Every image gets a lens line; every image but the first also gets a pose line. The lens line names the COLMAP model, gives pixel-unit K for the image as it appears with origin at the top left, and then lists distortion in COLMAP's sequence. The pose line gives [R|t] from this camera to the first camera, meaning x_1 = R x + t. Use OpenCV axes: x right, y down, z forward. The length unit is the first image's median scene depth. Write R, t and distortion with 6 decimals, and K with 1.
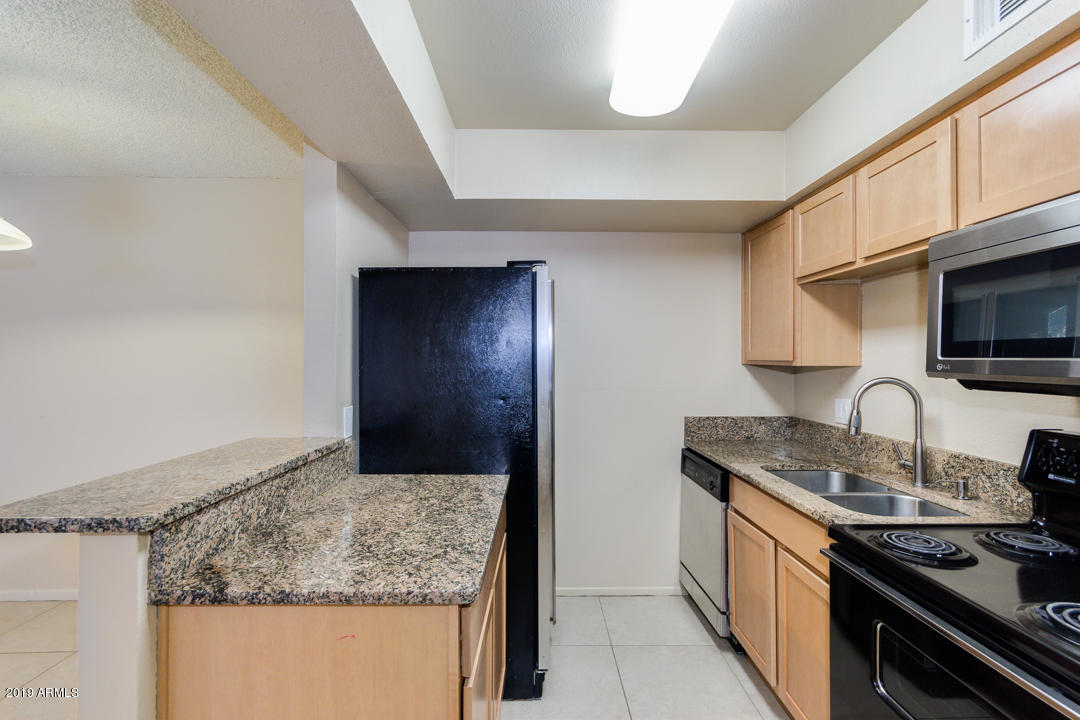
lens RADIAL K [[516.9, 0, 526.6], [0, 516.9, 358.0], [0, 0, 1]] dist [0.005423, -0.002228]
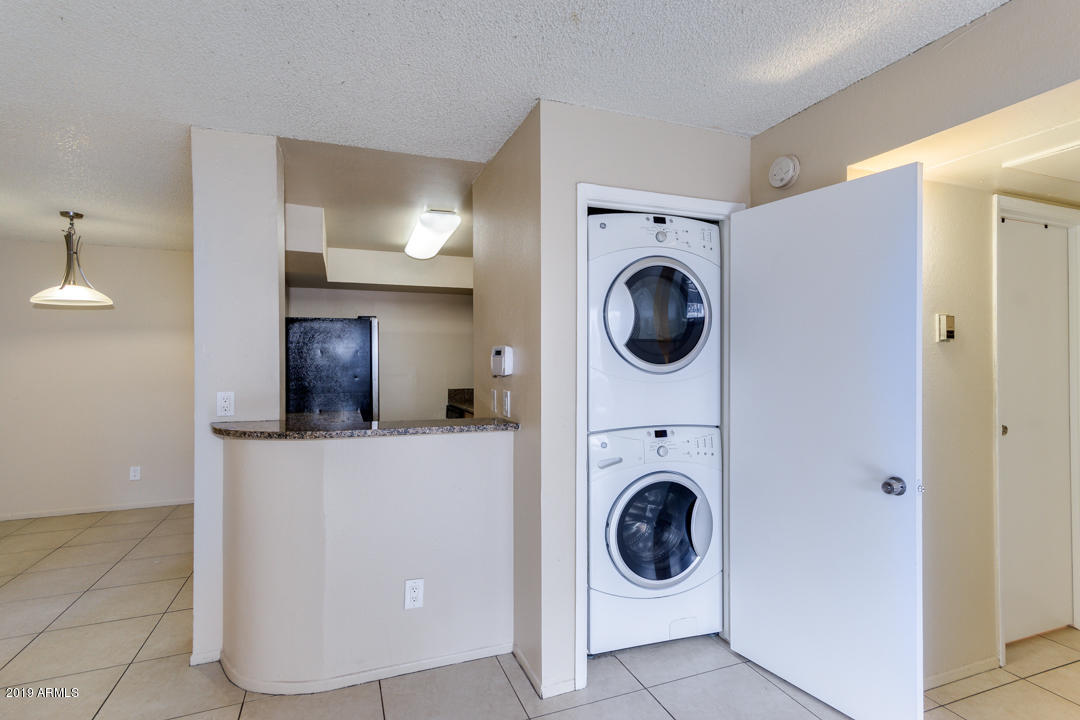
lens RADIAL K [[516.9, 0, 533.0], [0, 516.9, 363.4], [0, 0, 1]] dist [0.005423, -0.002228]
pose [[0.933069, -0.009226, 0.359579, -0.185029], [0.004431, 0.999890, 0.014158, -0.020720], [-0.359670, -0.011617, 0.933007, -1.774973]]
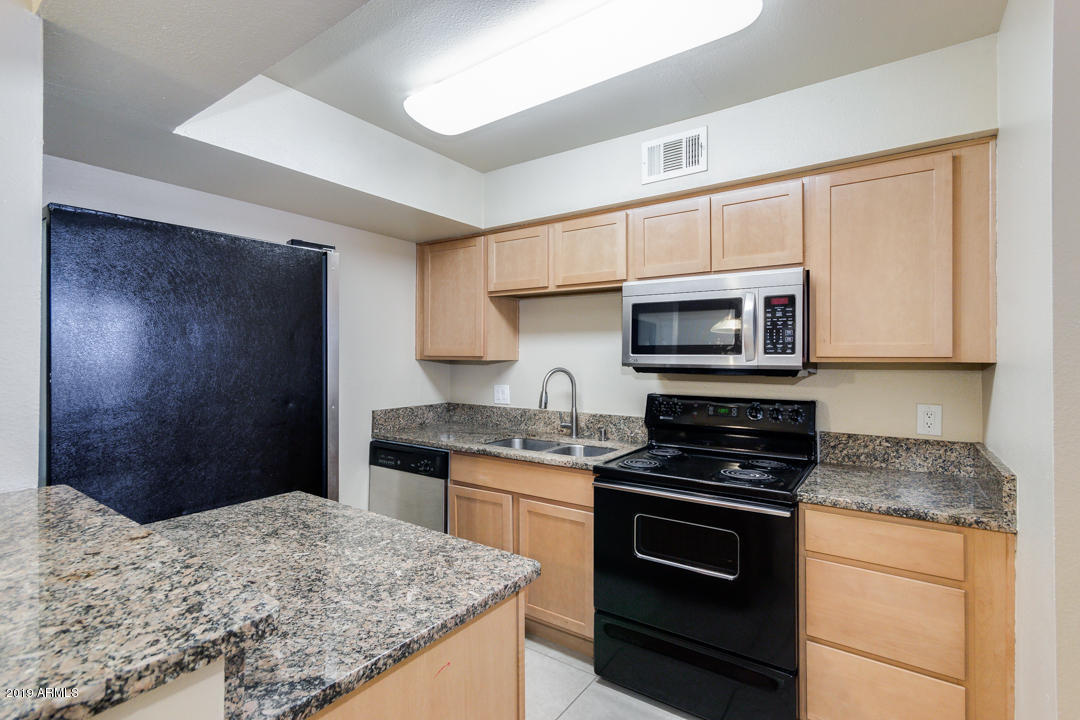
lens RADIAL K [[516.9, 0, 548.7], [0, 516.9, 353.4], [0, 0, 1]] dist [0.005423, -0.002228]
pose [[0.566749, 0.004279, 0.823879, -0.715949], [-0.004266, 0.999988, -0.002259, 0.000167], [-0.823879, -0.002234, 0.566761, 0.255050]]
